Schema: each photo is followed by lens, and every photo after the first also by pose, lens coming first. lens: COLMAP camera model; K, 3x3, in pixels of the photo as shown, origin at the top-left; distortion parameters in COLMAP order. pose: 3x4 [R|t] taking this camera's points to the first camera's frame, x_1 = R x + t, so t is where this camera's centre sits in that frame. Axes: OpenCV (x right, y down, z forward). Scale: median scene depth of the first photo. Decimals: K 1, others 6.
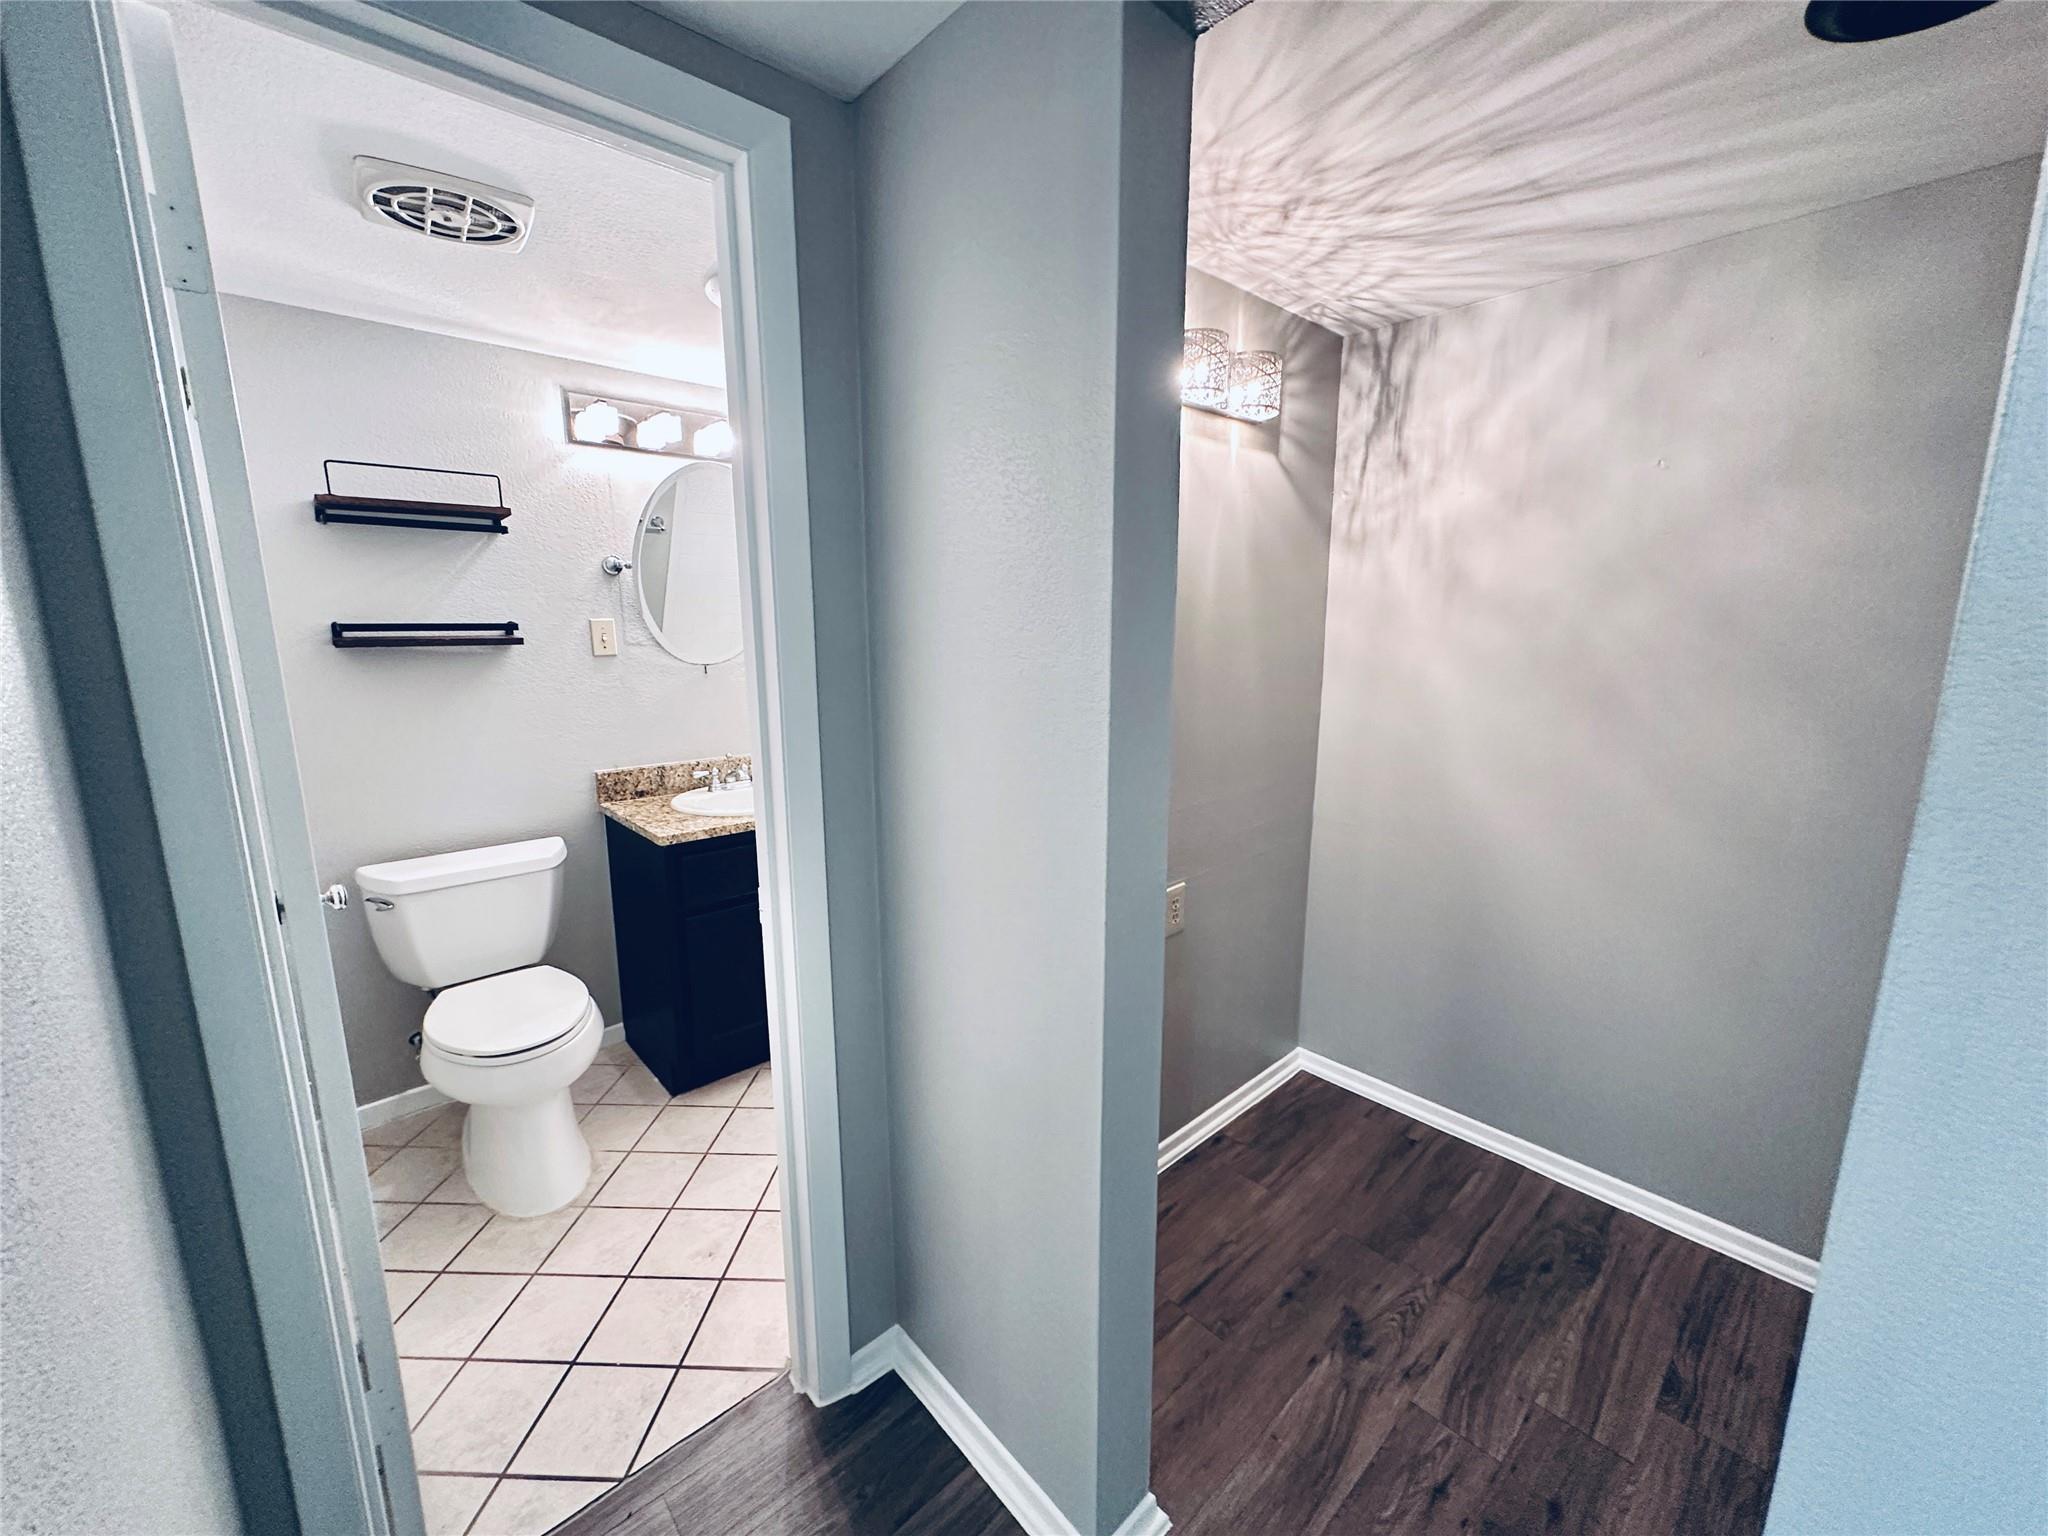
lens RADIAL K [[811.7, 0, 1025.5], [0, 811.7, 770.8], [0, 0, 1]] dist [-0.002397, 0.000624]
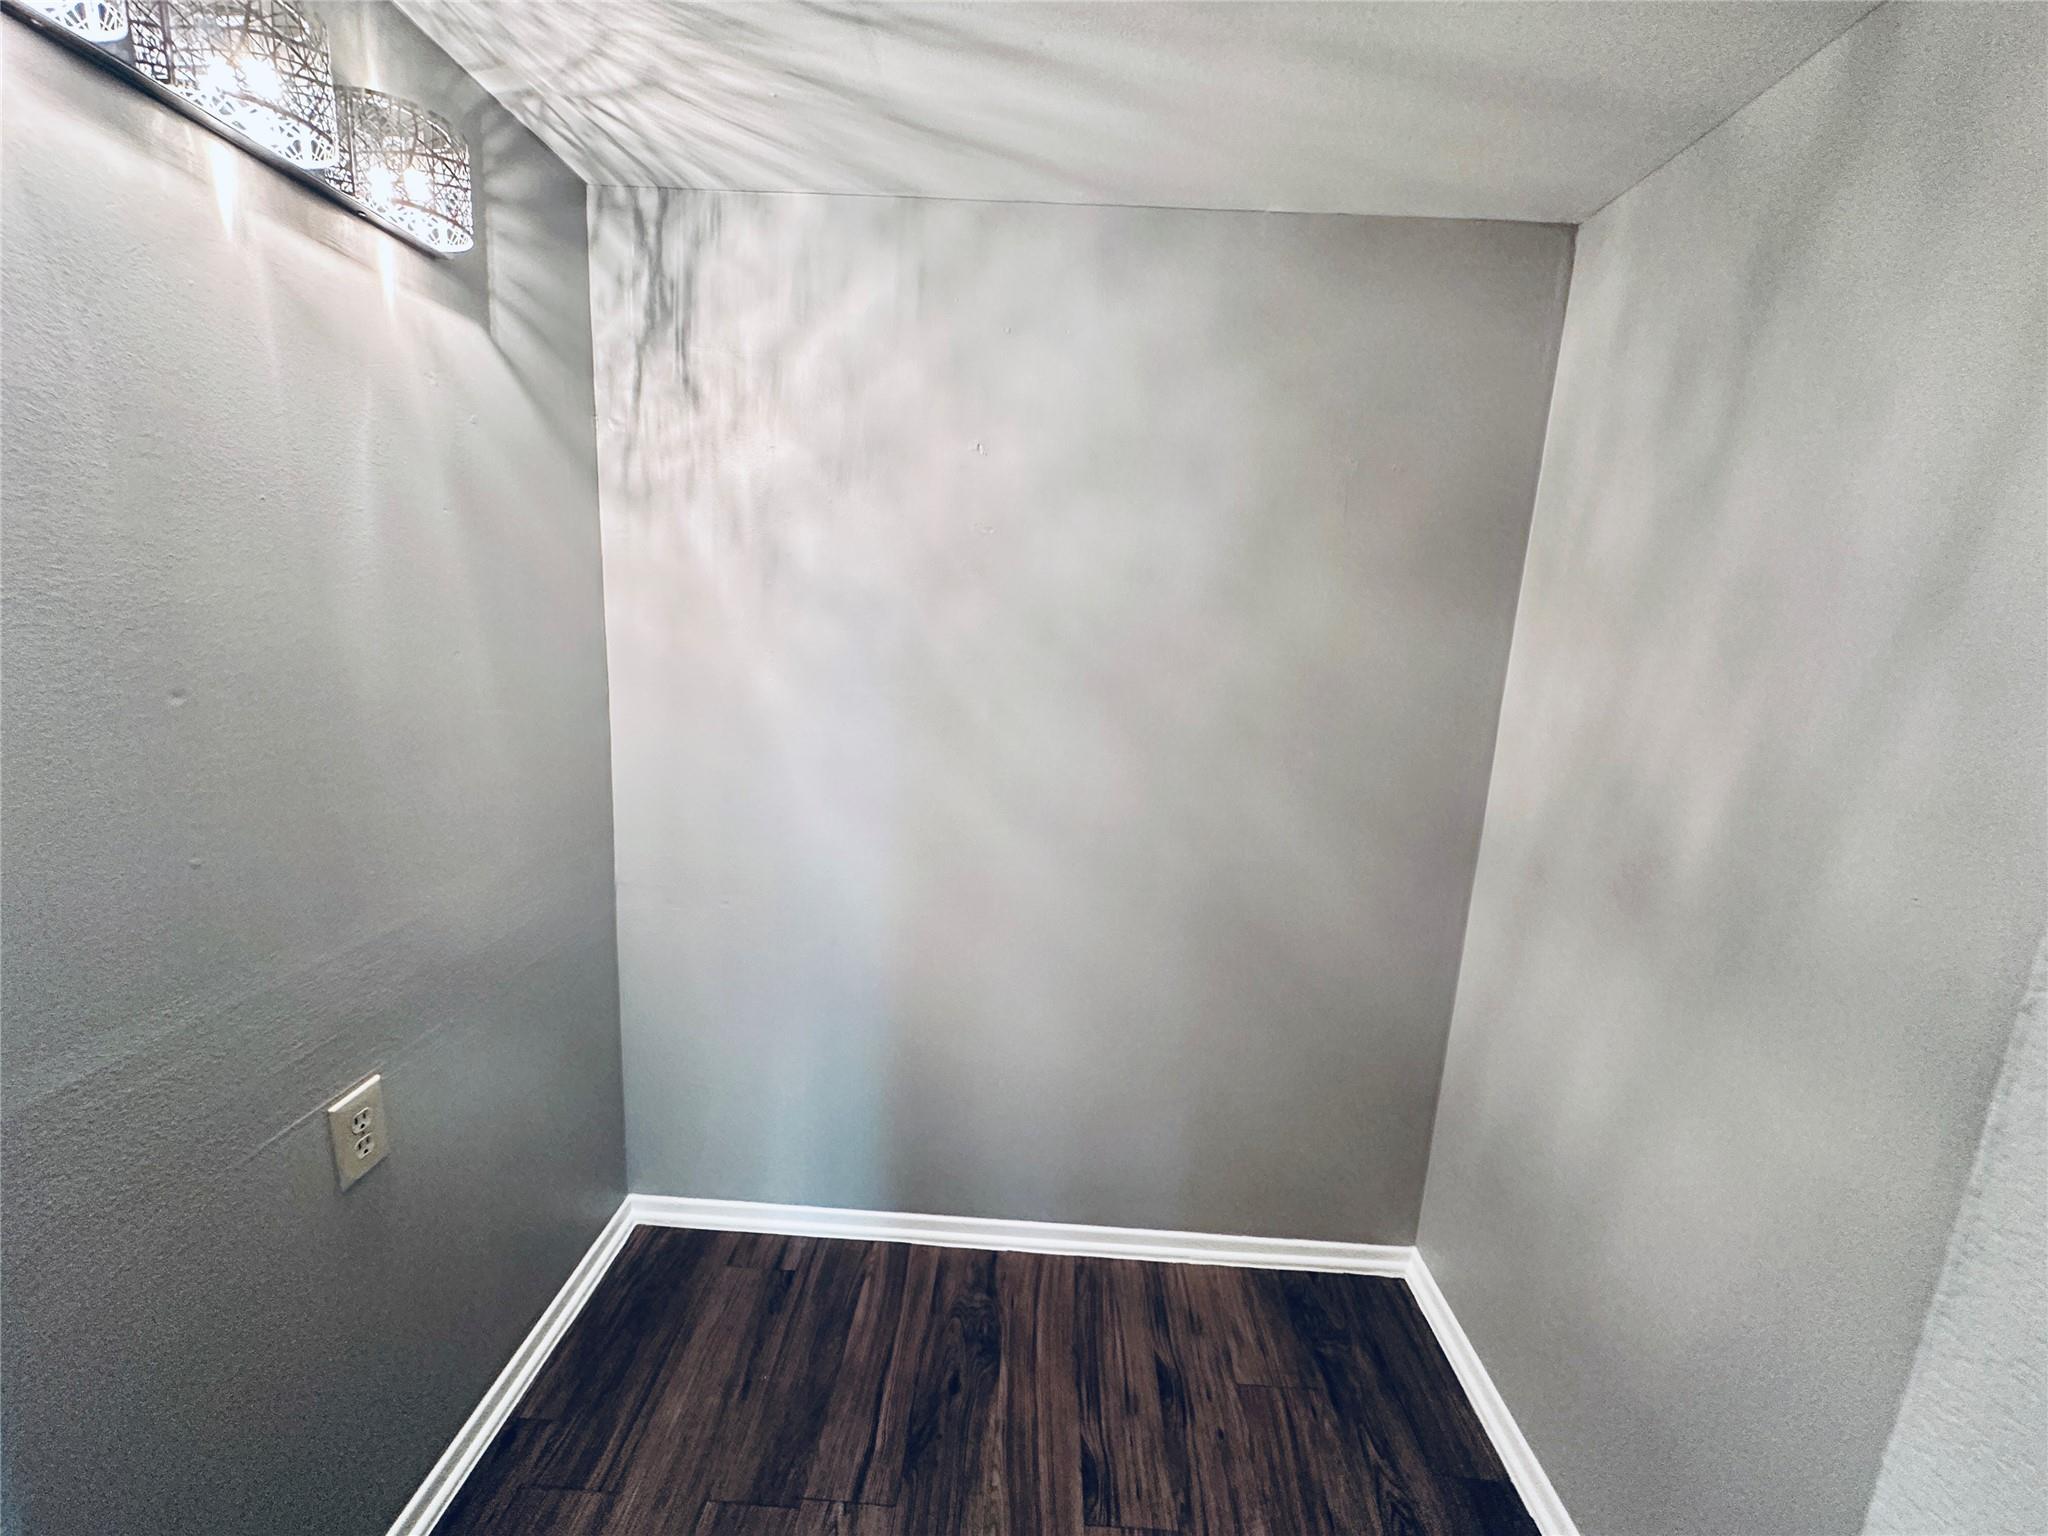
lens RADIAL K [[811.7, 0, 1014.8], [0, 811.7, 765.2], [0, 0, 1]] dist [-0.002397, 0.000624]
pose [[0.701447, -0.093042, 0.706623, 0.132574], [0.079661, 0.995465, 0.051997, -0.067053], [-0.708256, 0.019818, 0.705678, 0.309598]]
